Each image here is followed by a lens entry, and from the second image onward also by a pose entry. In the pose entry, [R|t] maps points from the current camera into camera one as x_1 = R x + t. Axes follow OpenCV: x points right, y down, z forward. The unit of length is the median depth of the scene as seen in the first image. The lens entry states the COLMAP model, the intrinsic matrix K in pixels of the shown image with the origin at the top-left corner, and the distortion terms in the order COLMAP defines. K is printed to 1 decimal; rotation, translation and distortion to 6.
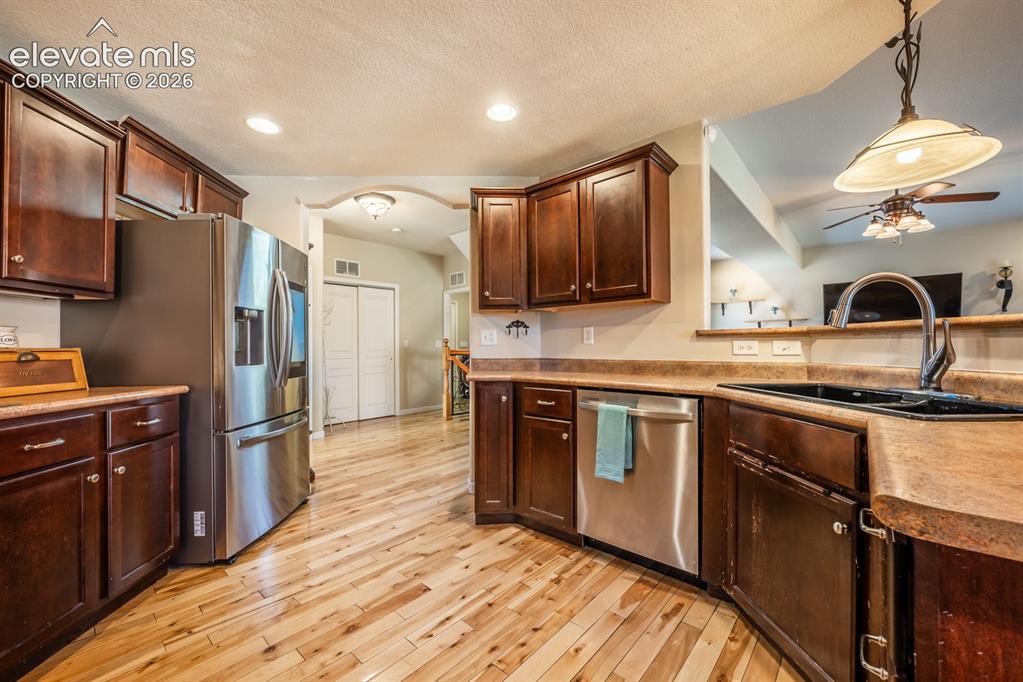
lens RADIAL K [[409.7, 0, 518.2], [0, 409.7, 340.9], [0, 0, 1]] dist [-0.002786, 0.002235]
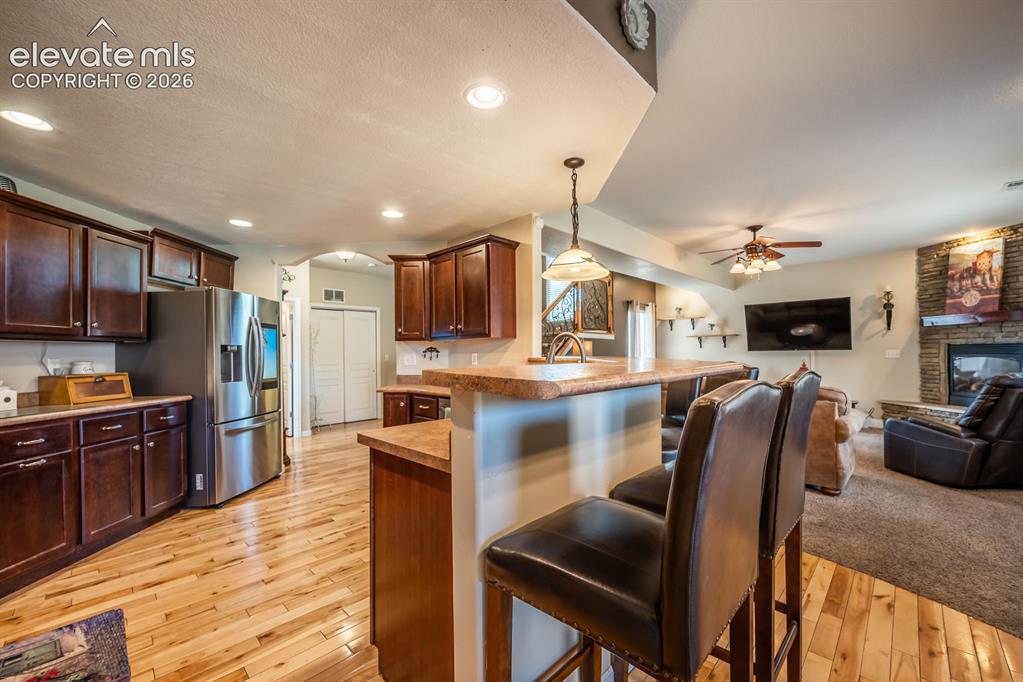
lens RADIAL K [[409.7, 0, 518.5], [0, 409.7, 349.4], [0, 0, 1]] dist [-0.002786, 0.002235]
pose [[0.998960, -0.003457, -0.045466, 0.484250], [0.003700, 0.999979, 0.005260, -0.066166], [0.045447, -0.005423, 0.998952, -0.480952]]
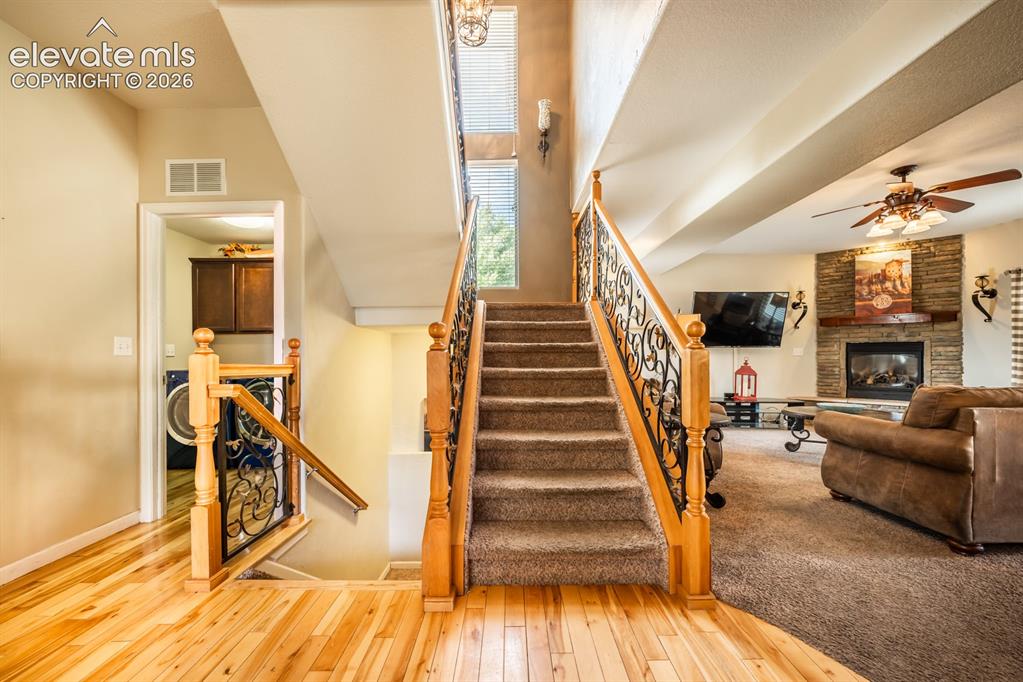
lens RADIAL K [[409.7, 0, 510.0], [0, 409.7, 349.8], [0, 0, 1]] dist [-0.002786, 0.002235]
pose [[0.756078, 0.014748, 0.654315, -0.539615], [-0.013684, 0.999884, -0.006725, 0.022391], [-0.654338, -0.003869, 0.756192, 1.570629]]
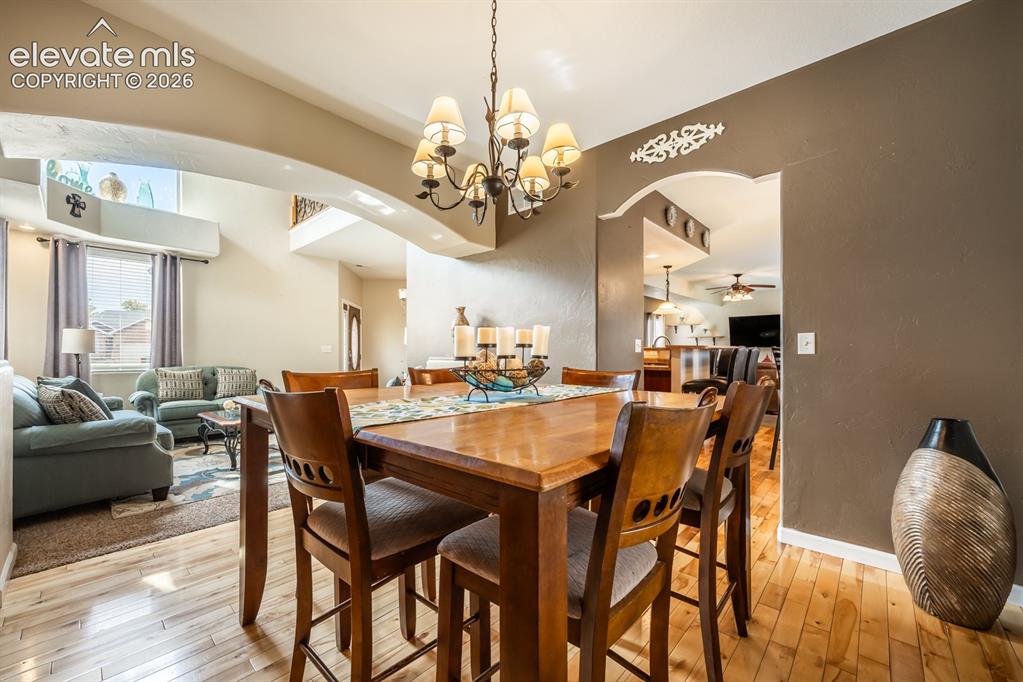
lens RADIAL K [[409.7, 0, 501.7], [0, 409.7, 351.2], [0, 0, 1]] dist [-0.002786, 0.002235]
pose [[0.999520, 0.007241, -0.030133, -0.421077], [-0.006892, 0.999908, 0.011665, -0.025943], [0.030215, -0.011451, 0.999478, -2.102929]]
